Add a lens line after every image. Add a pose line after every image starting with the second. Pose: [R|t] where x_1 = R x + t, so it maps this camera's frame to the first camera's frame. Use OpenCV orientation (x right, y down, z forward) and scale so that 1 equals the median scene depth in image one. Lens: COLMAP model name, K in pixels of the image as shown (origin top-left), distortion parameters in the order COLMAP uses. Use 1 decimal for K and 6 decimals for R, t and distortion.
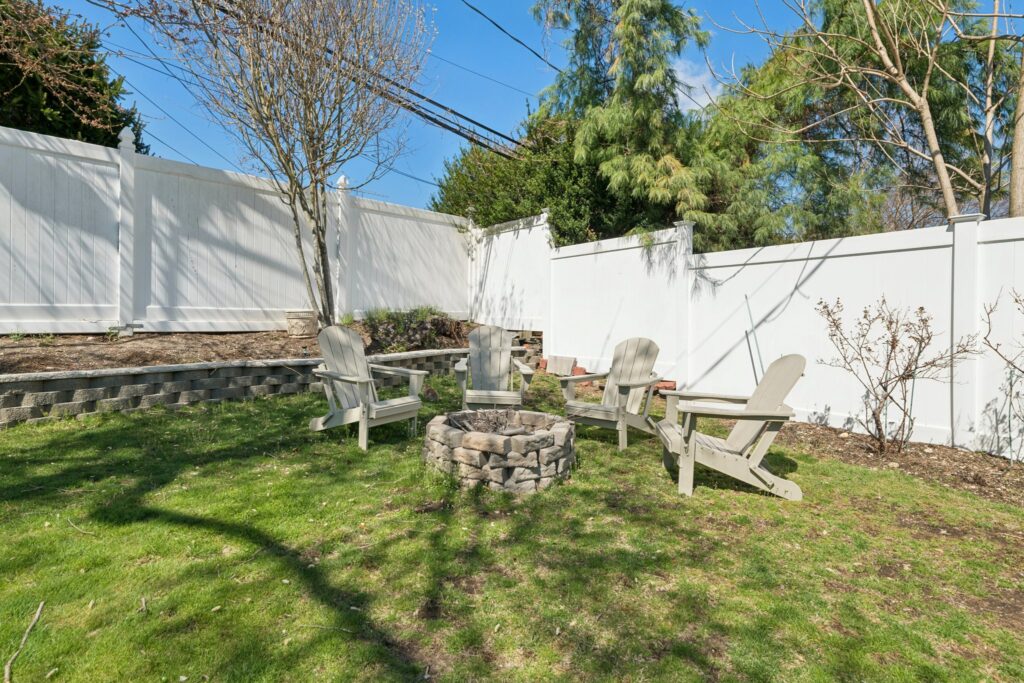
lens RADIAL K [[508.3, 0, 513.1], [0, 508.3, 334.3], [0, 0, 1]] dist [0.002767, 0.000161]
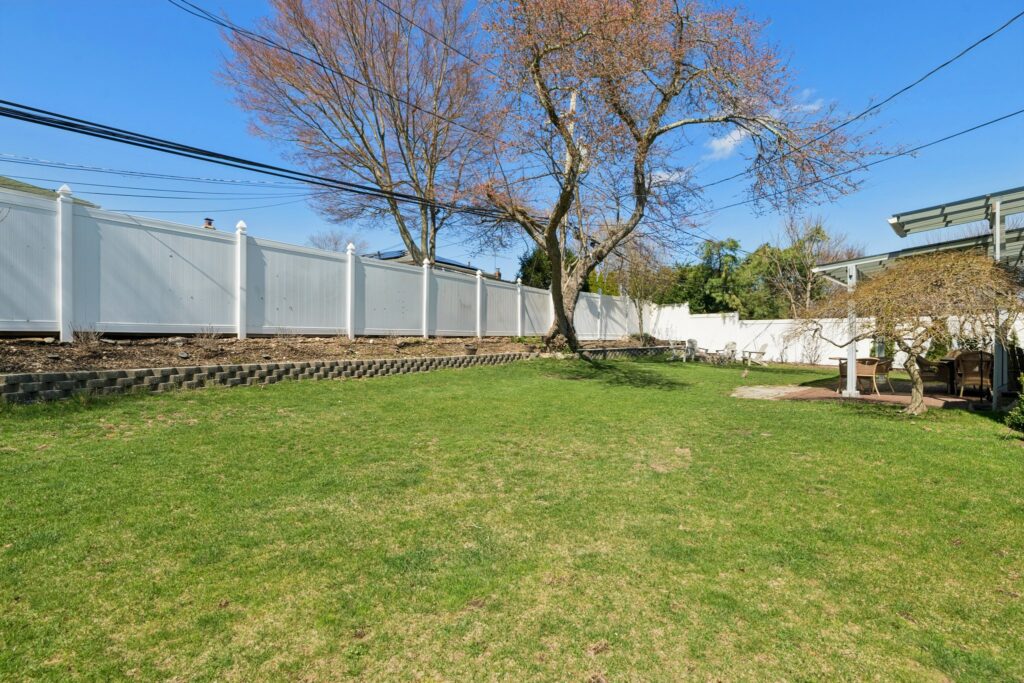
lens RADIAL K [[508.3, 0, 511.3], [0, 508.3, 346.2], [0, 0, 1]] dist [0.002767, 0.000161]
pose [[0.998991, 0.000461, 0.044908, -1.324141], [-0.000072, 0.999962, -0.008679, 0.062132], [-0.044911, 0.008667, 0.998953, -2.372687]]
